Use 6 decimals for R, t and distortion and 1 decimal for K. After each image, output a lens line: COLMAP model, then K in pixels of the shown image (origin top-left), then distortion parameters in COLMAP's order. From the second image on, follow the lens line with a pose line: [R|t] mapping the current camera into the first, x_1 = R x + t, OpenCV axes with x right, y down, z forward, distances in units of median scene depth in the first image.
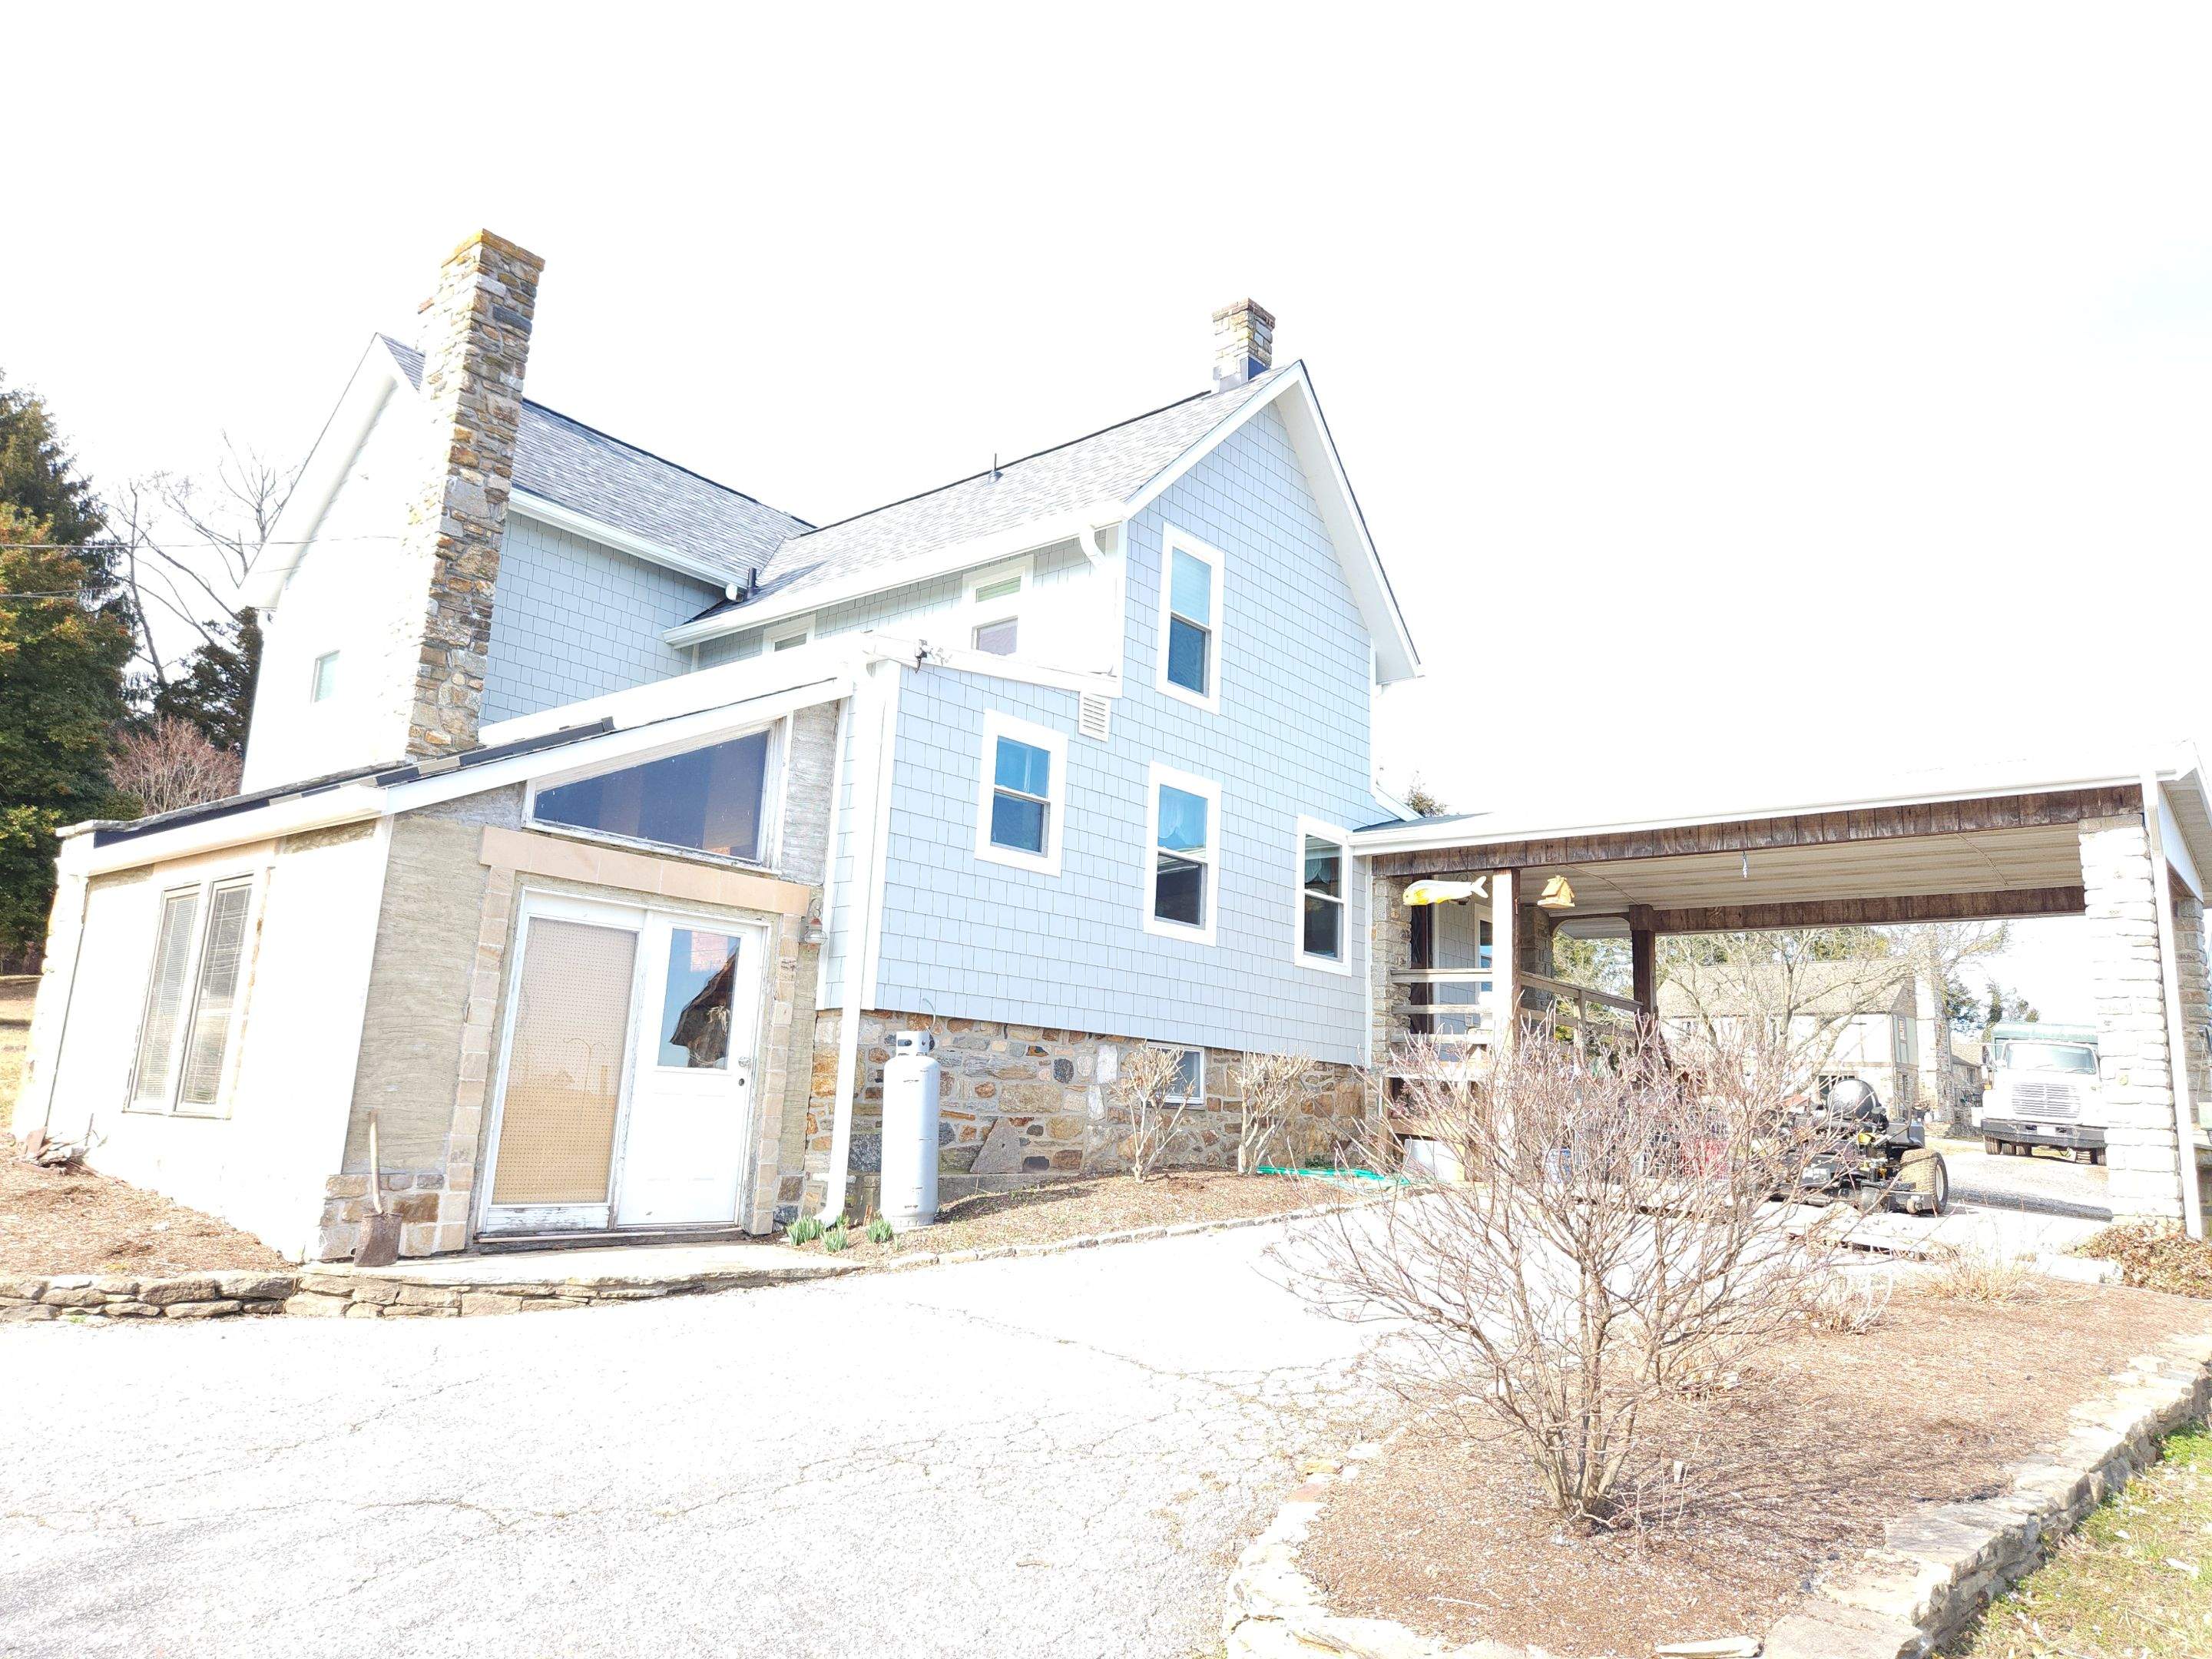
lens RADIAL K [[1466.2, 0, 1107.5], [0, 1466.2, 815.4], [0, 0, 1]] dist [0.040817, -0.028137]
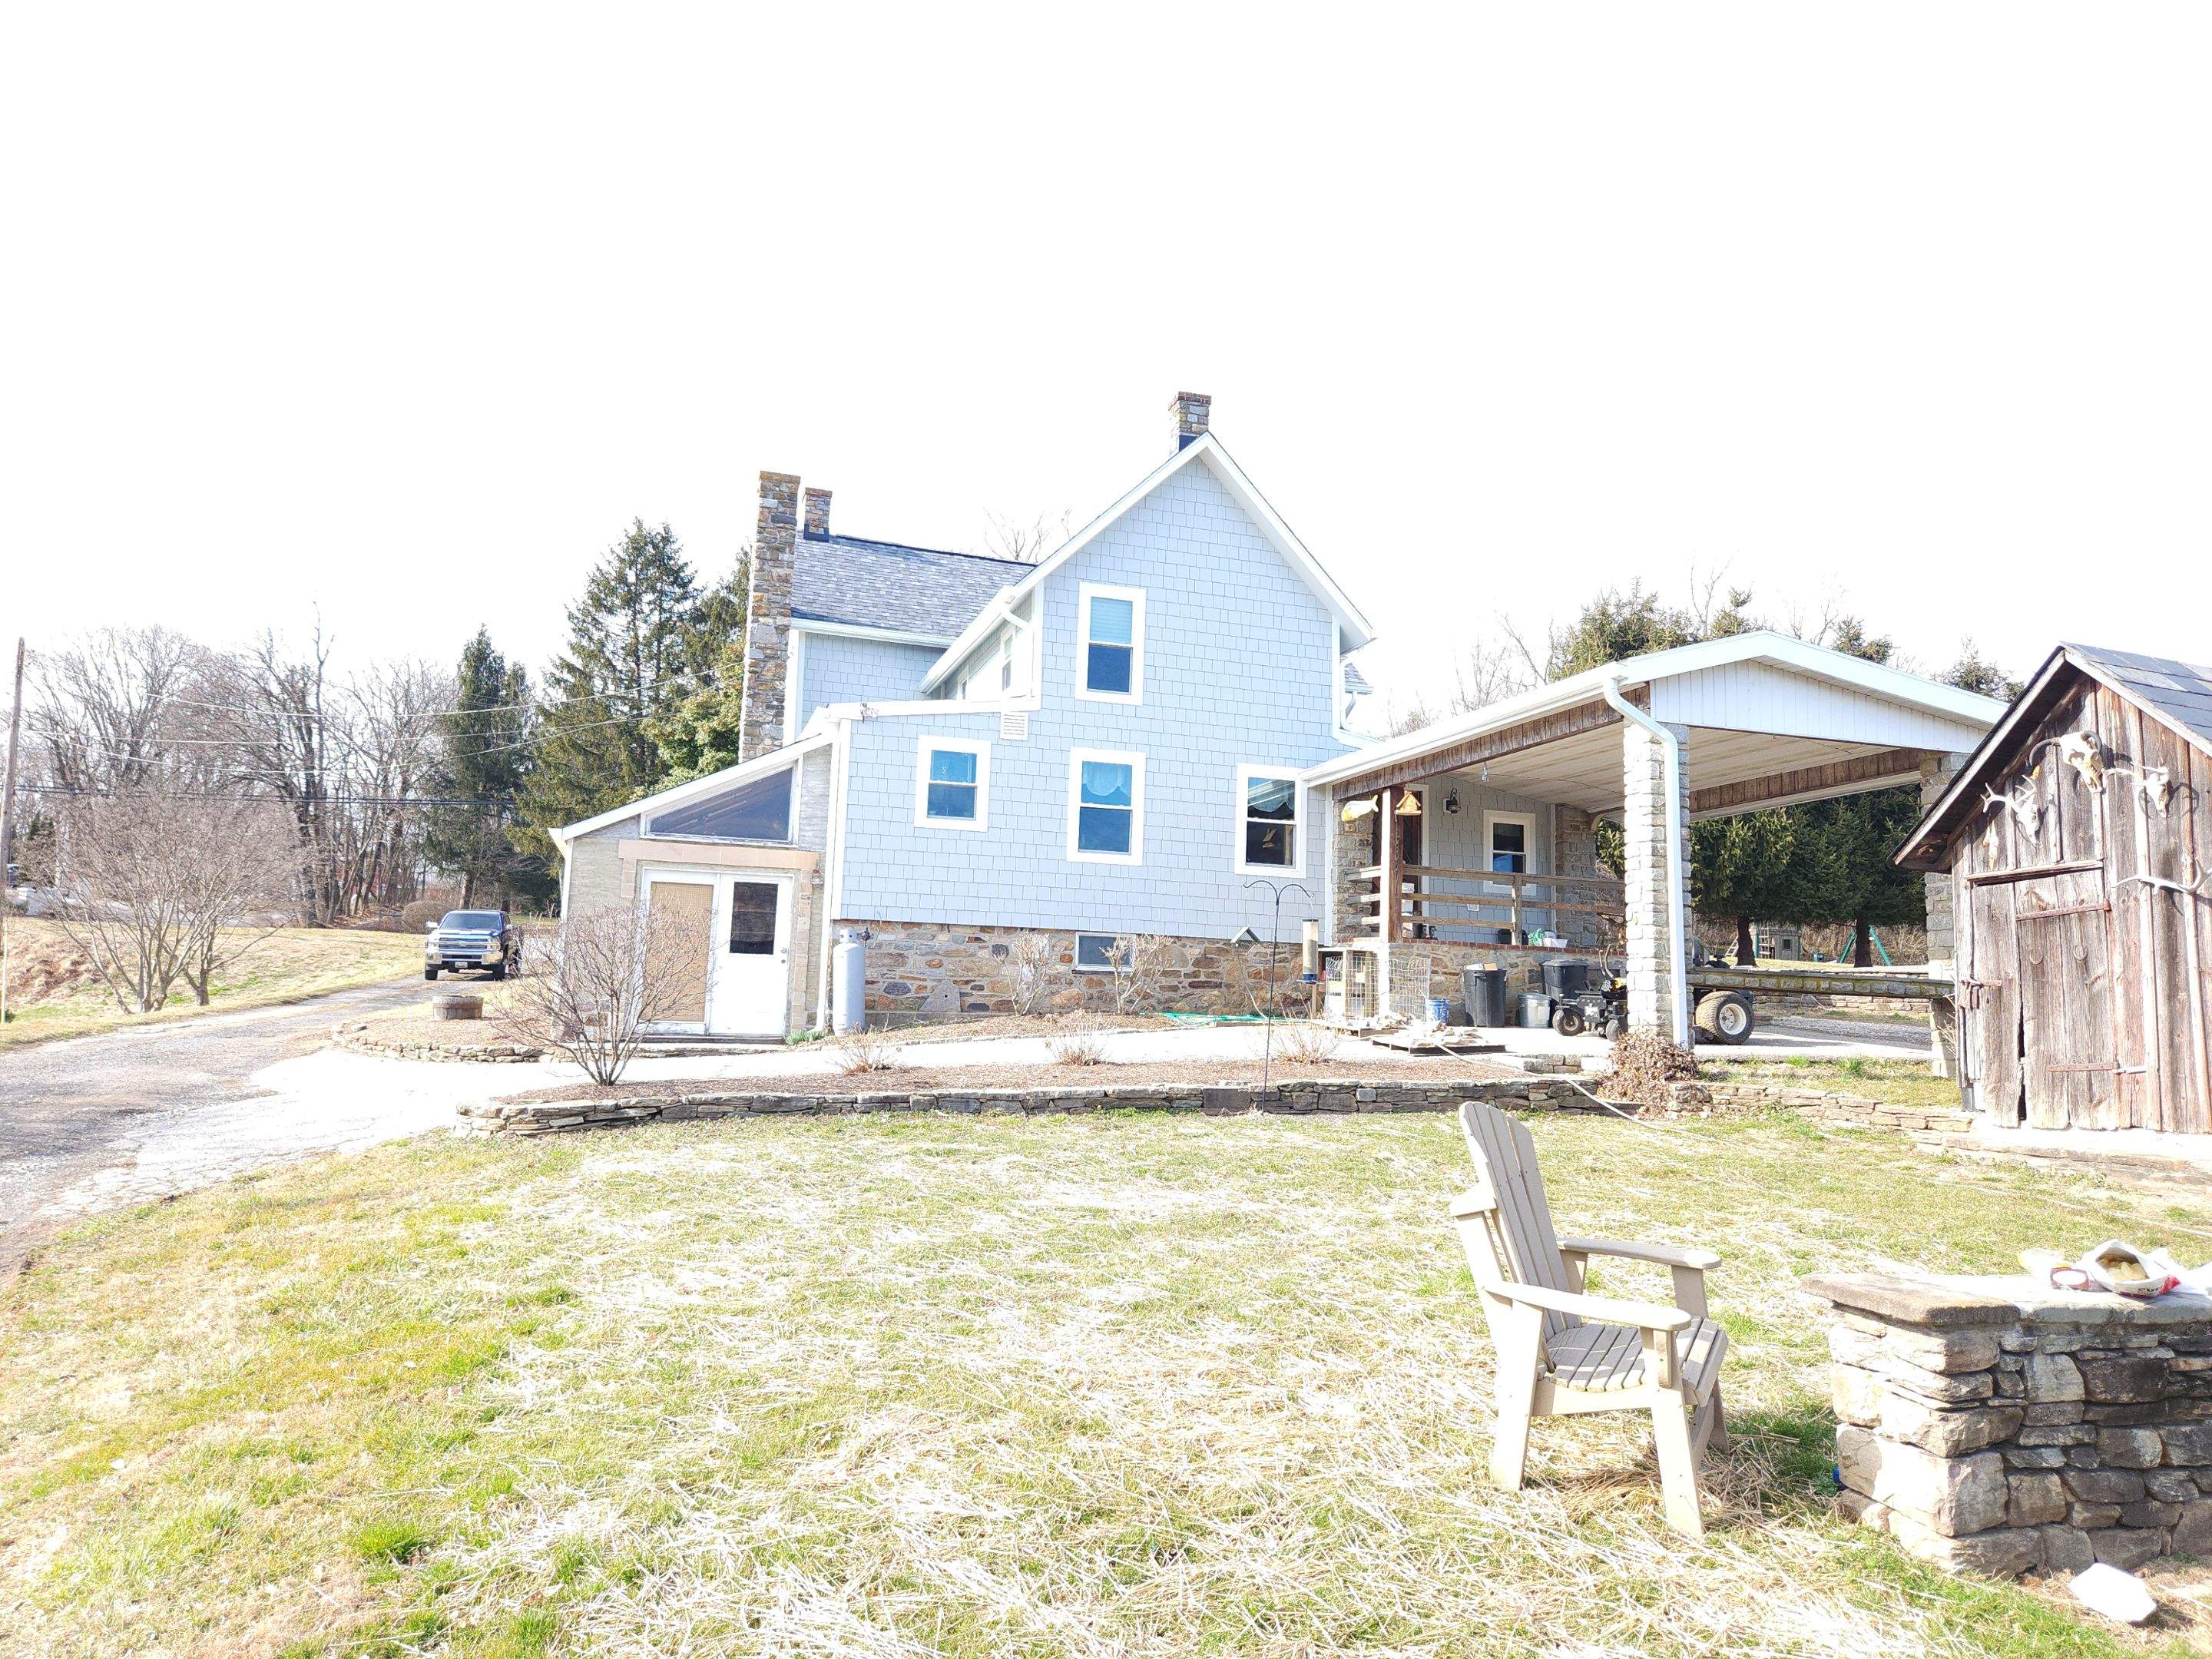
lens RADIAL K [[1466.2, 0, 1104.0], [0, 1466.2, 820.1], [0, 0, 1]] dist [0.040817, -0.028137]
pose [[0.839459, -0.089444, -0.536011, 0.865339], [0.115475, 0.993195, 0.015113, 0.018697], [0.531012, -0.074582, 0.844076, -0.260468]]
